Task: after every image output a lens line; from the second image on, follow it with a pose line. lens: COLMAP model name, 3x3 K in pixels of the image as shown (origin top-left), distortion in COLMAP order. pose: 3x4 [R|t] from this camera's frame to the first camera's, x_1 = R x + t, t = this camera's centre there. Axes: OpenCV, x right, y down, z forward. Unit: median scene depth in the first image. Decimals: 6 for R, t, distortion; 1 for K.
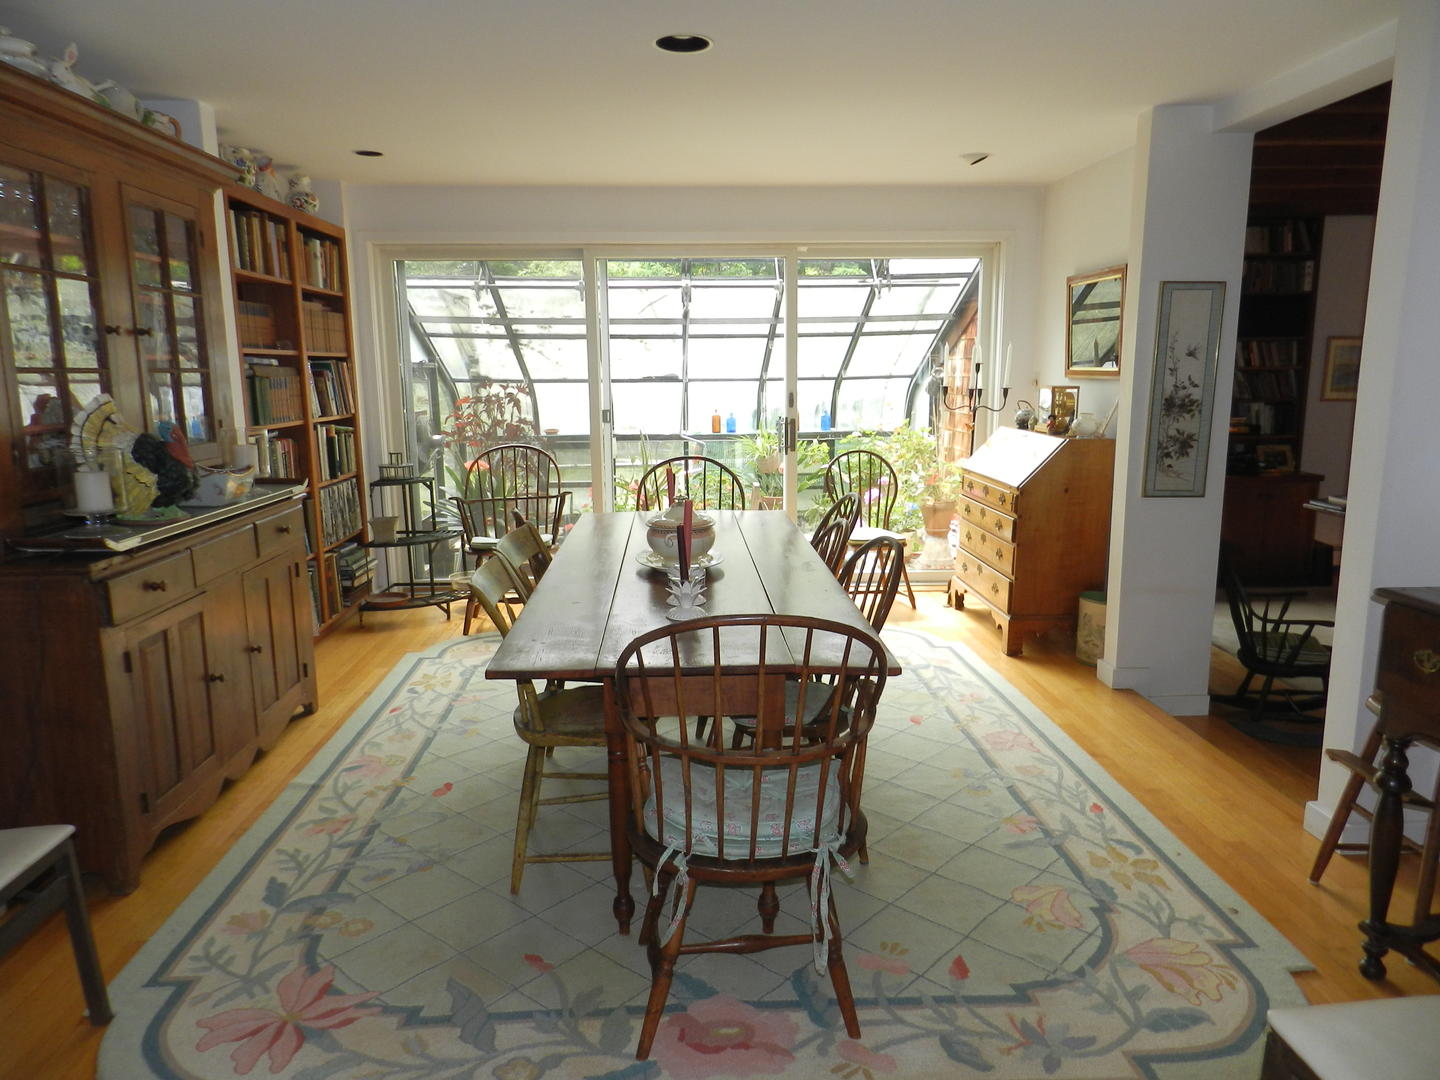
lens RADIAL K [[976.5, 0, 719.1], [0, 976.5, 546.6], [0, 0, 1]] dist [0.008791, 0.001443]
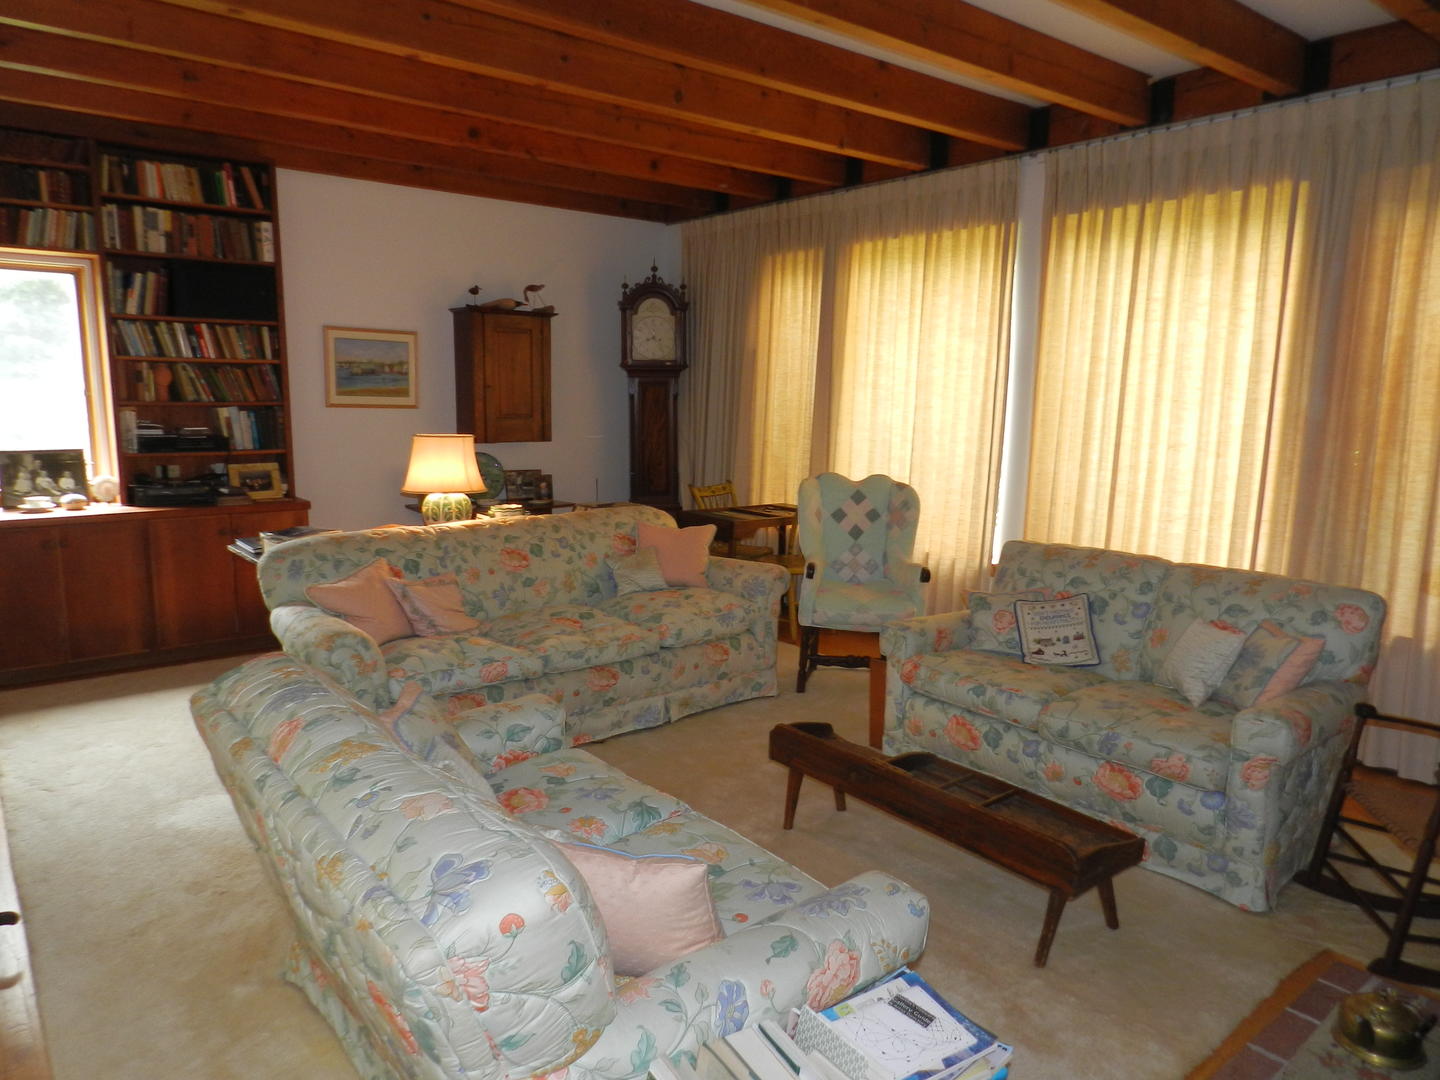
lens RADIAL K [[976.5, 0, 719.3], [0, 976.5, 538.5], [0, 0, 1]] dist [0.008791, 0.001443]
pose [[0.809144, -0.062287, 0.584300, 0.417722], [0.067531, 0.997635, 0.012832, -0.031490], [-0.583717, 0.029075, 0.811436, 0.180025]]
